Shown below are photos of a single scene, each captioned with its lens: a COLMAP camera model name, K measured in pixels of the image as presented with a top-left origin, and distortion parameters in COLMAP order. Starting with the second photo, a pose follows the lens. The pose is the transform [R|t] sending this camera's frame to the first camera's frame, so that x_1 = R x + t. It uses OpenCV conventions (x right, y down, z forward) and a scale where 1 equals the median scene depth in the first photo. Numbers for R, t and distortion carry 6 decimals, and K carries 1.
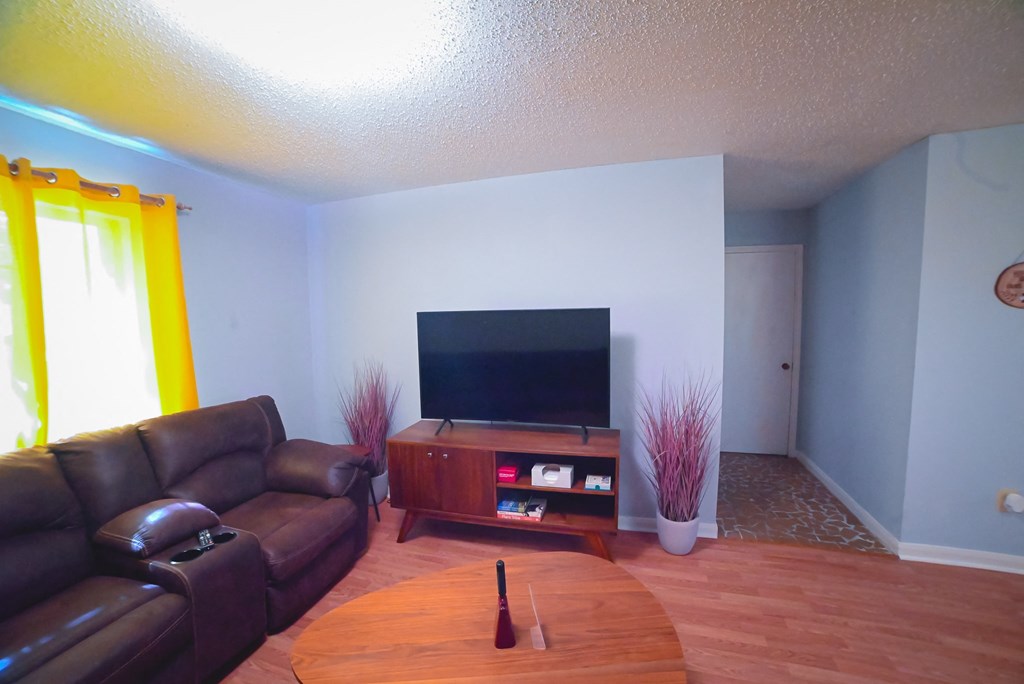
lens RADIAL K [[426.0, 0, 512.1], [0, 426.0, 337.9], [0, 0, 1]] dist [-0.110739, 0.042721]
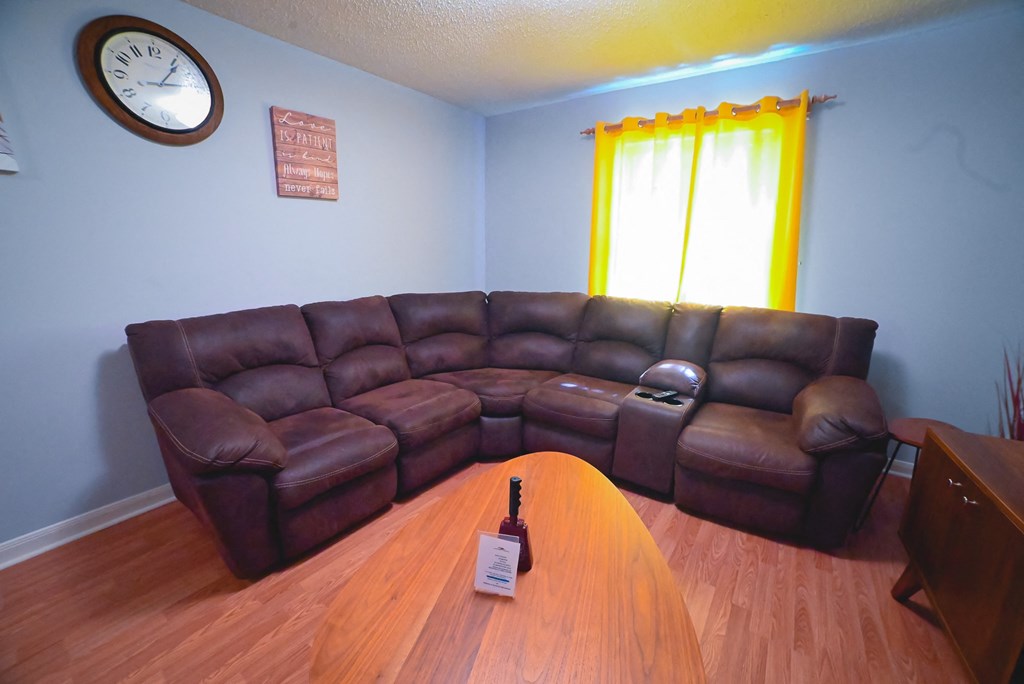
lens RADIAL K [[413.6, 0, 510.1], [0, 413.6, 341.2], [0, 0, 1]] dist [-0.103587, 0.035685]
pose [[-0.328322, 0.234447, -0.915008, 0.412594], [-0.048269, 0.963277, 0.264135, 0.019345], [0.943332, 0.130888, -0.304949, 0.726988]]
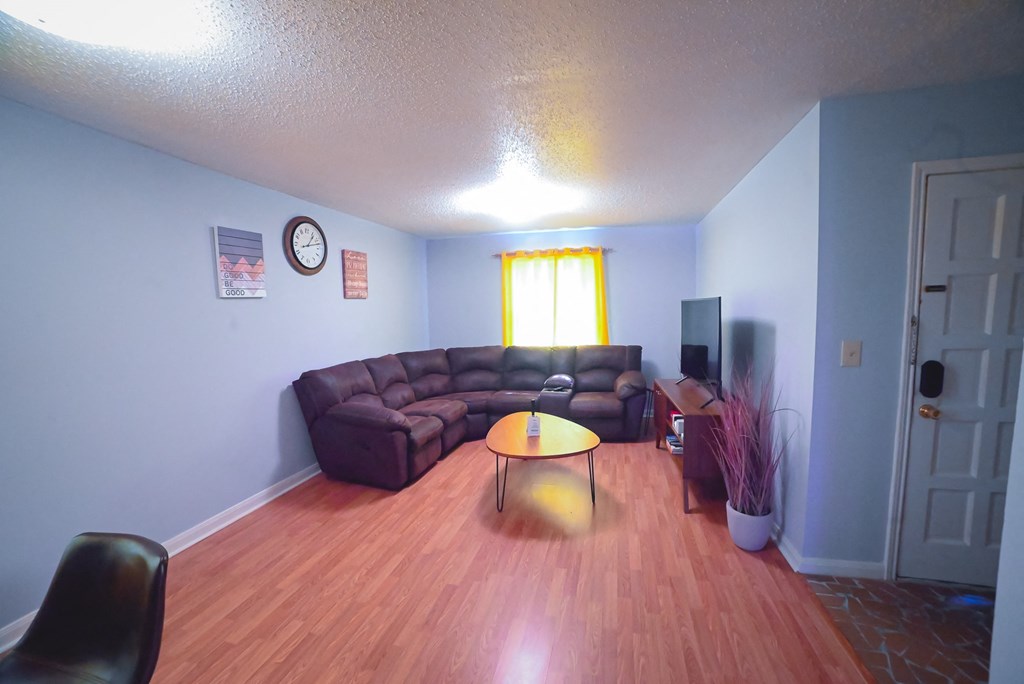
lens RADIAL K [[426.0, 0, 512.1], [0, 426.0, 337.9], [0, 0, 1]] dist [-0.110739, 0.042721]
pose [[0.044212, 0.097633, -0.994240, 1.558376], [-0.026898, 0.994969, 0.096509, -0.073183], [0.998660, 0.022476, 0.046615, 0.445561]]
